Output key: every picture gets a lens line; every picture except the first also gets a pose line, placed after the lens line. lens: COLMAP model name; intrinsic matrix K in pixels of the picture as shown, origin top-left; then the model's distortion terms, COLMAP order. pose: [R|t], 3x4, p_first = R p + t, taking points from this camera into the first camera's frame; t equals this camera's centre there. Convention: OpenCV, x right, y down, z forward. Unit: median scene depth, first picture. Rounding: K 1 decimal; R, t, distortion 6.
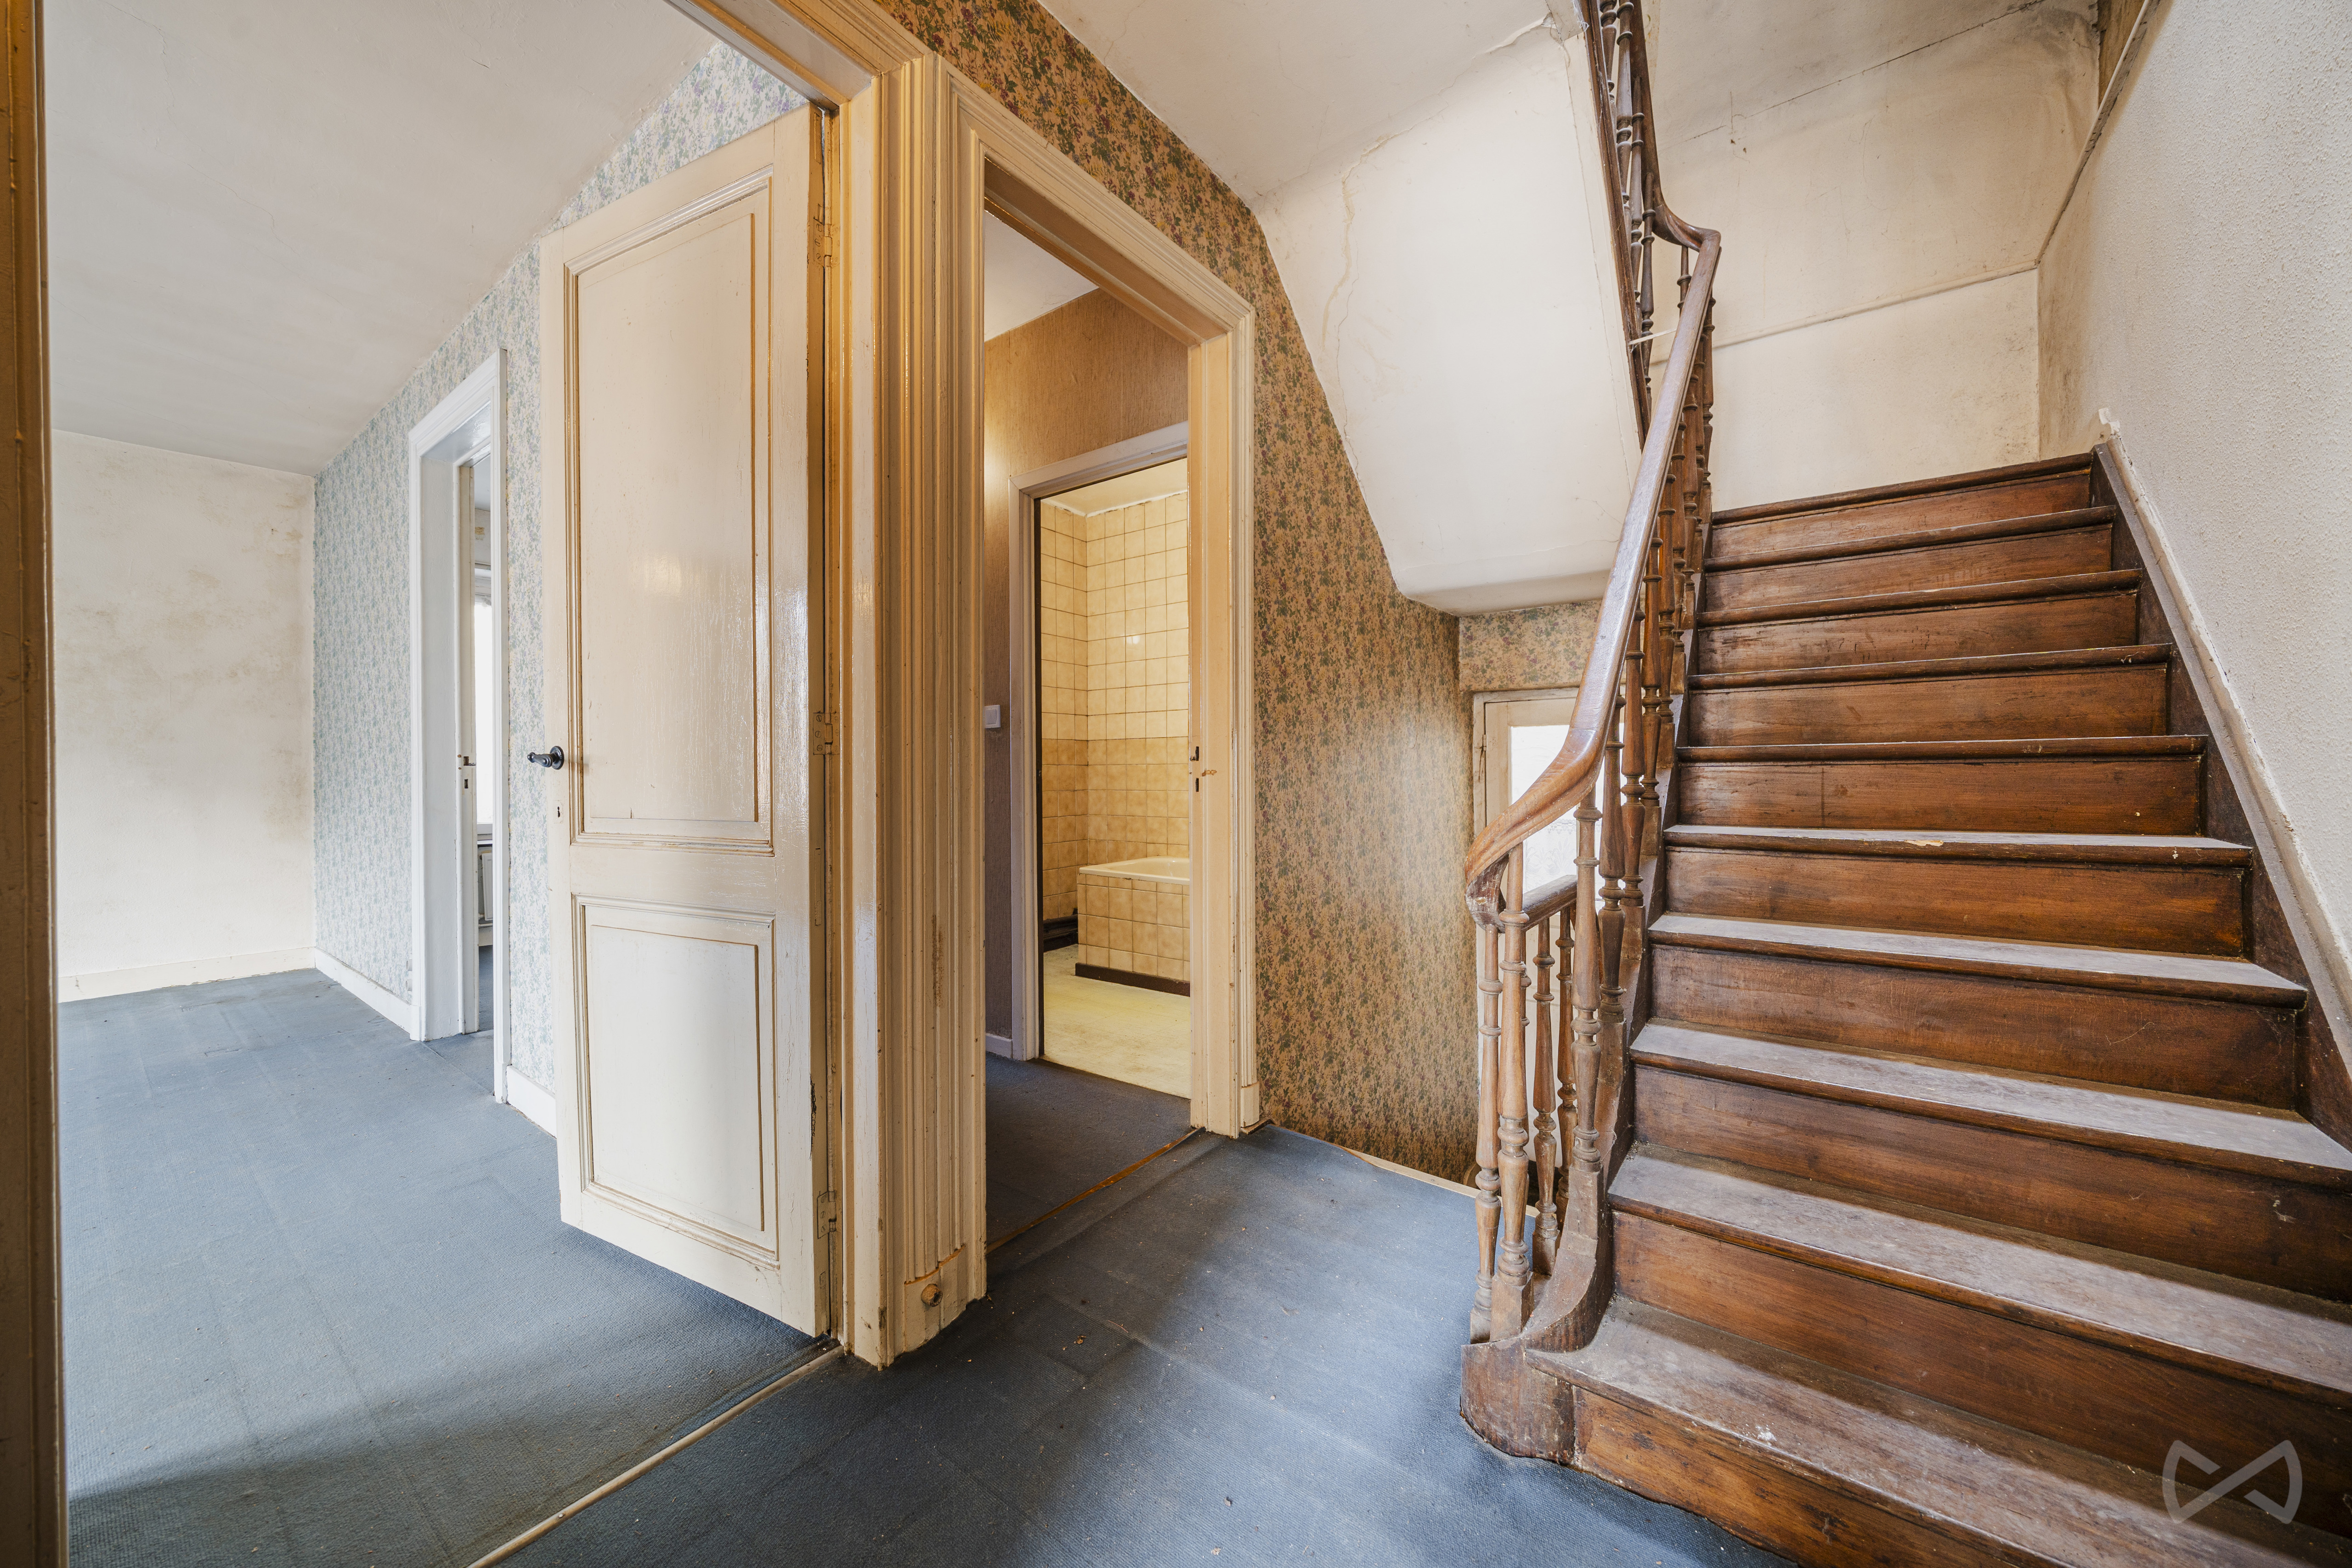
lens RADIAL K [[800.0, 0, 1178.9], [0, 800.0, 780.9], [0, 0, 1]] dist [-0.010342, 0.000005]
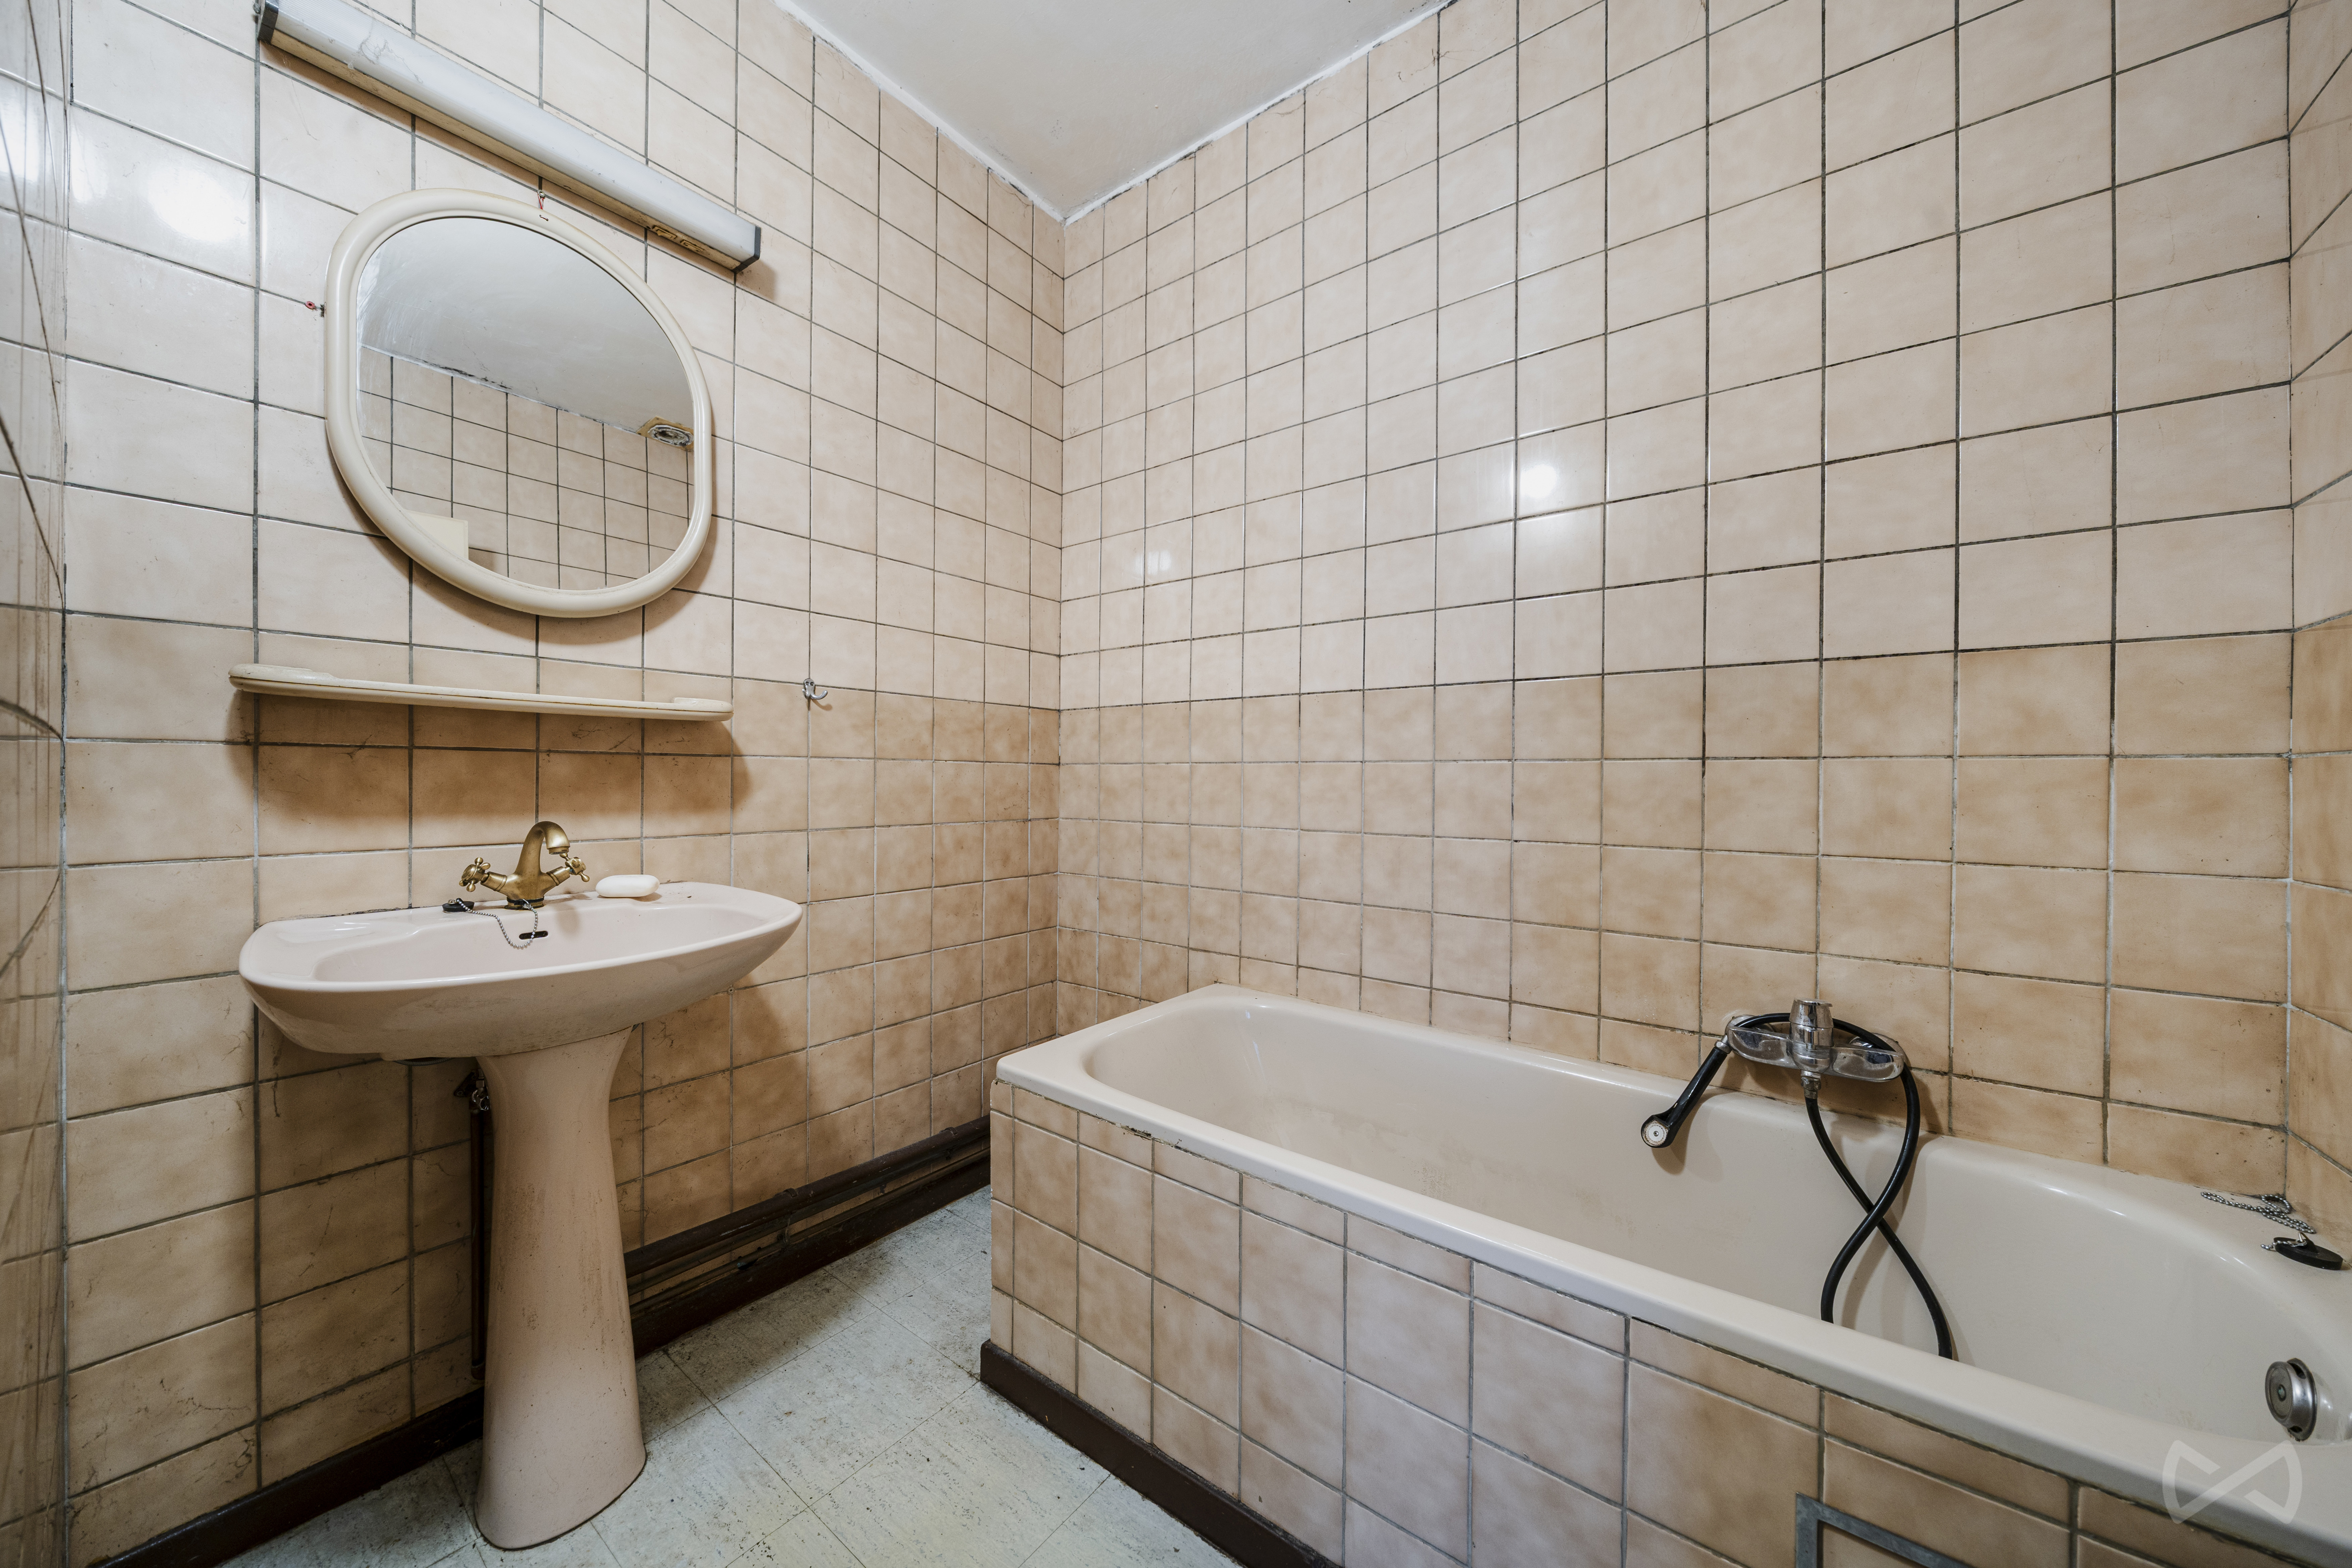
lens RADIAL K [[800.0, 0, 1178.9], [0, 800.0, 780.9], [0, 0, 1]] dist [-0.010342, 0.000005]
pose [[0.999586, 0.013388, -0.025485, -0.035068], [-0.013670, 0.999847, -0.010934, -0.006359], [0.025335, 0.011277, 0.999615, 0.568360]]
